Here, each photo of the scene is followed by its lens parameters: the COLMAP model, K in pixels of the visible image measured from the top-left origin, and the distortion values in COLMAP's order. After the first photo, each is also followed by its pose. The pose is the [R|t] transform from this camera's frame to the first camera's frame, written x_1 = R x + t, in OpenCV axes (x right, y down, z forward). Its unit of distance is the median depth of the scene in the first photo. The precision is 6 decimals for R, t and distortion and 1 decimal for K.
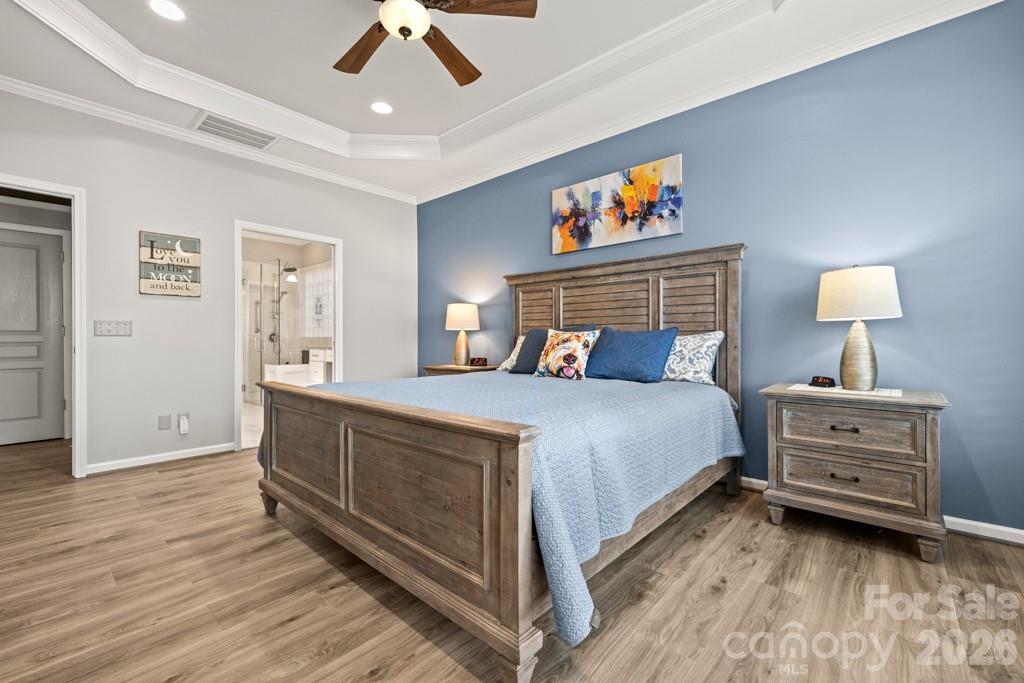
lens RADIAL K [[432.7, 0, 512.5], [0, 432.7, 337.9], [0, 0, 1]] dist [0.000472, 0.000055]
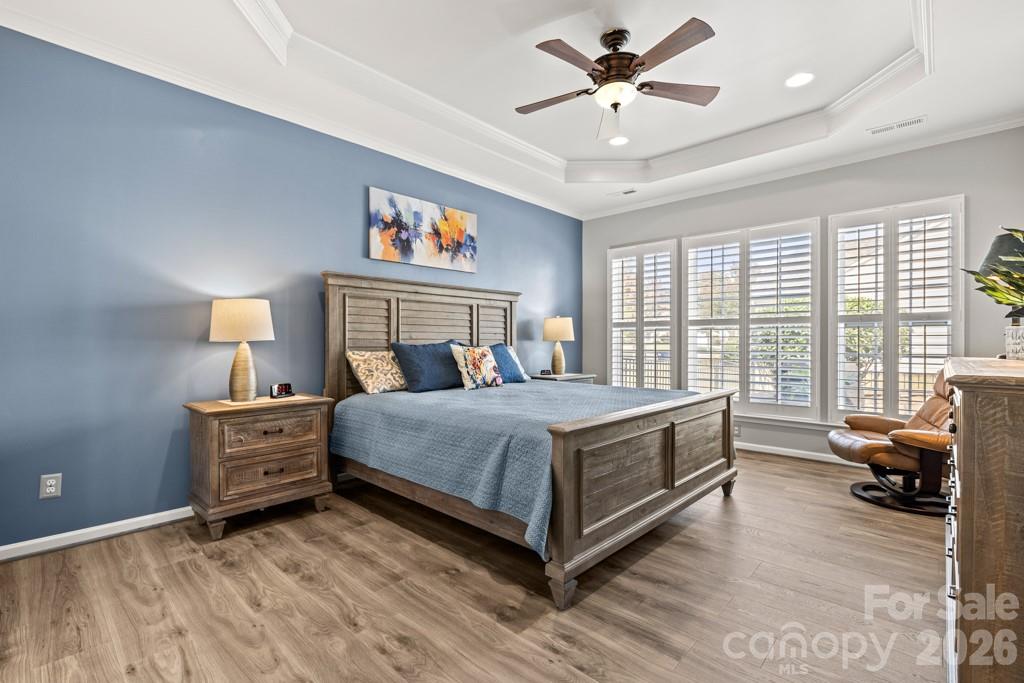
lens RADIAL K [[463.3, 0, 514.0], [0, 463.3, 341.0], [0, 0, 1]] dist [-0.004299, -0.000123]
pose [[0.016724, 0.002765, 0.999856, -0.923218], [-0.002132, 0.999994, -0.002730, -0.022955], [-0.999858, -0.002087, 0.016730, 0.747615]]
